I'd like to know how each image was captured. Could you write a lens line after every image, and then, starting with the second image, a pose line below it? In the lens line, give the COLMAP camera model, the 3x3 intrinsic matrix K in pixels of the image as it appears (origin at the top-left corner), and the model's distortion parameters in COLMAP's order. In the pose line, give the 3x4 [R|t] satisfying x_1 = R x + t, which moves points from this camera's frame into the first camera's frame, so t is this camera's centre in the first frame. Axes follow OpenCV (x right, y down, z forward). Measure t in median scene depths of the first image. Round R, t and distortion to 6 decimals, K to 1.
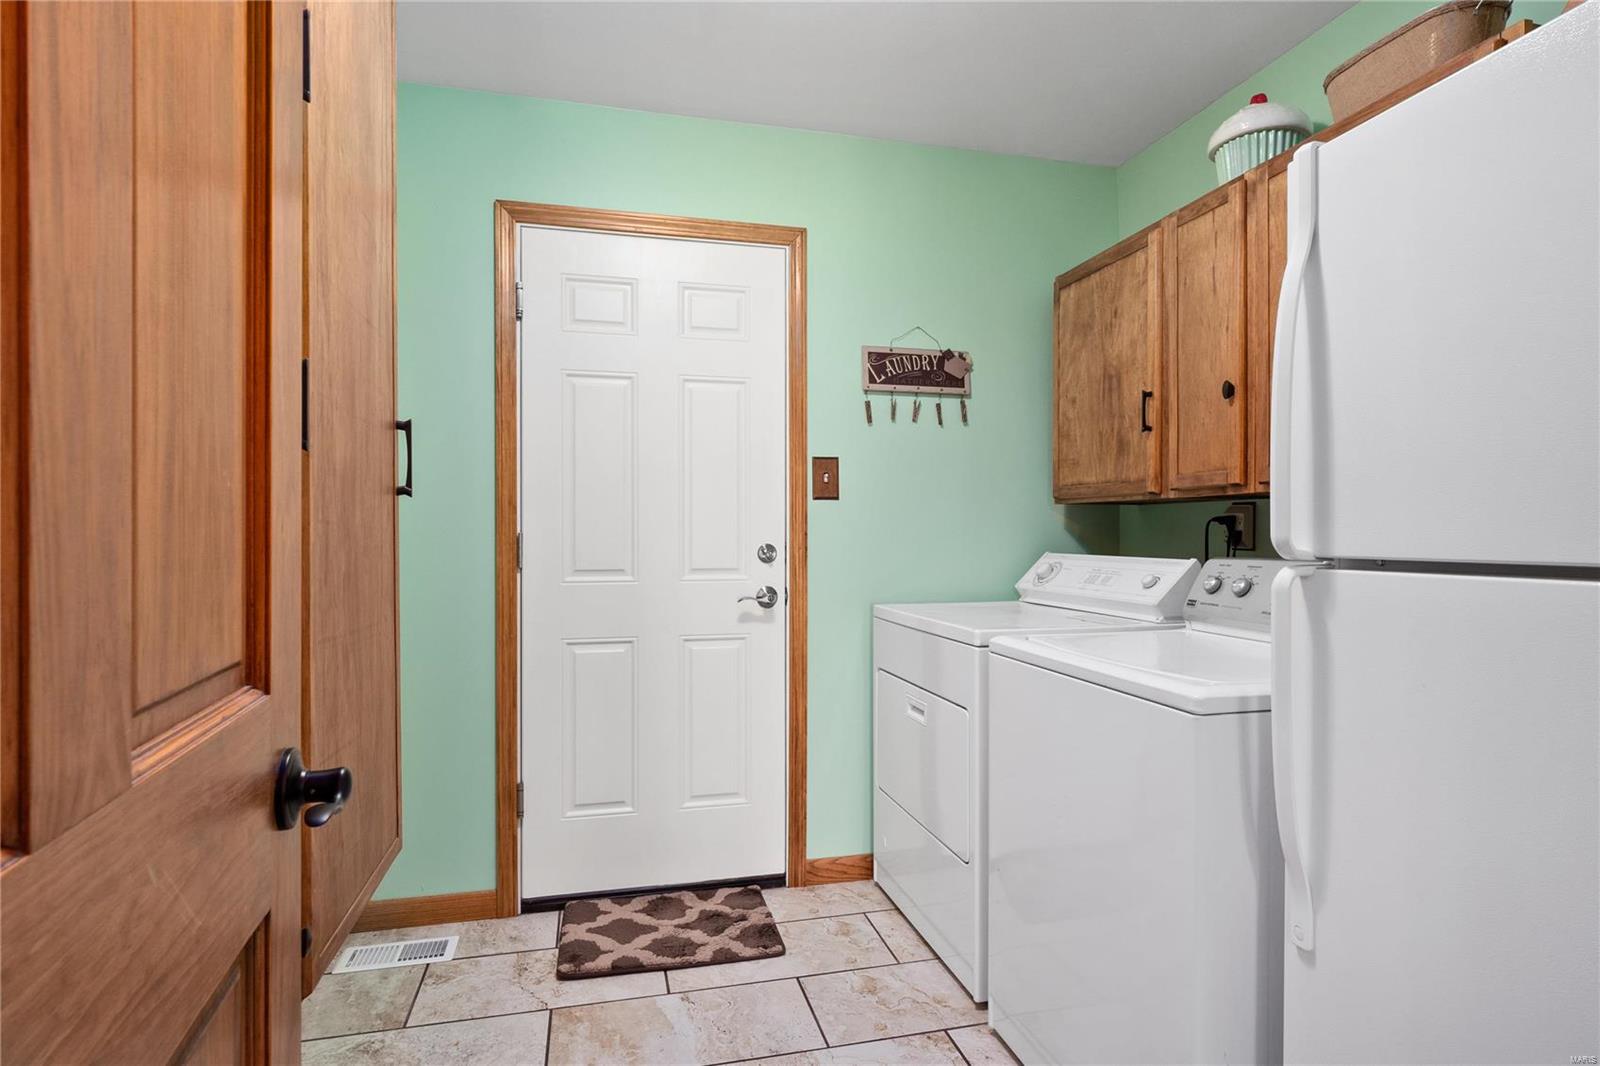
lens RADIAL K [[838.7, 0, 809.3], [0, 838.7, 534.9], [0, 0, 1]] dist [-0.001047, -0.000680]
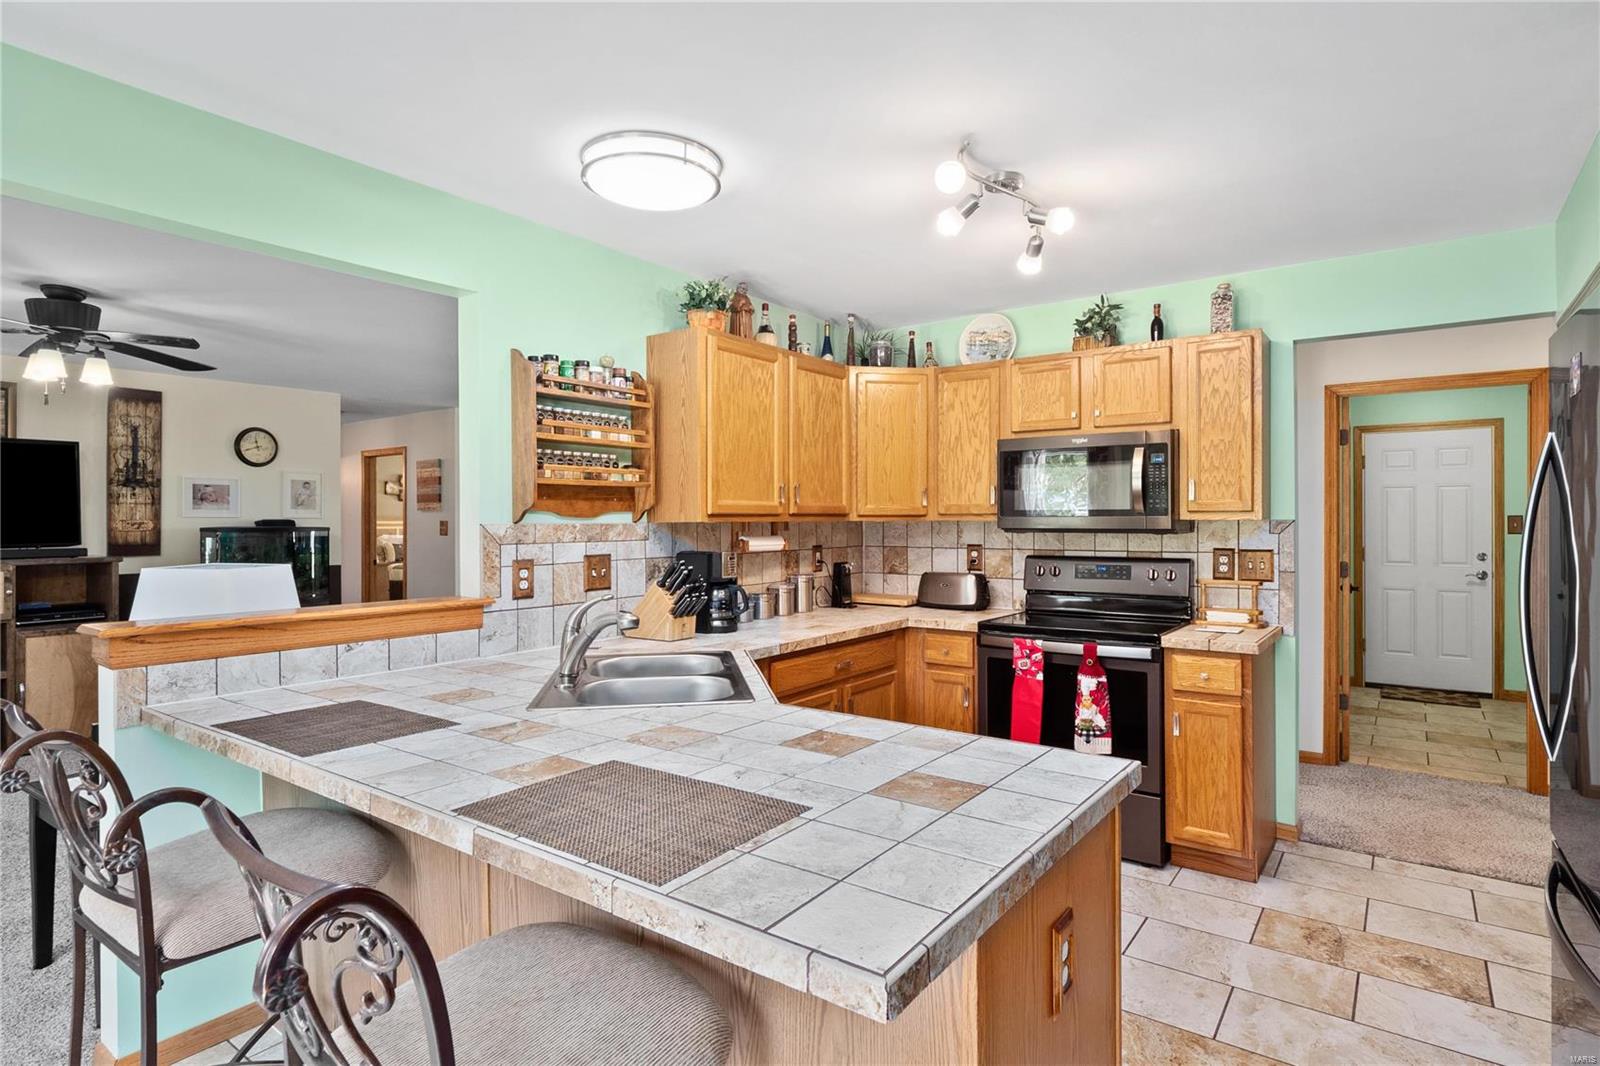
lens RADIAL K [[838.7, 0, 809.3], [0, 838.7, 521.1], [0, 0, 1]] dist [-0.001047, -0.000680]
pose [[0.633594, -0.000759, -0.773665, 0.576514], [-0.001108, 0.999998, -0.001889, -0.072542], [0.773665, 0.002054, 0.633592, -1.971832]]
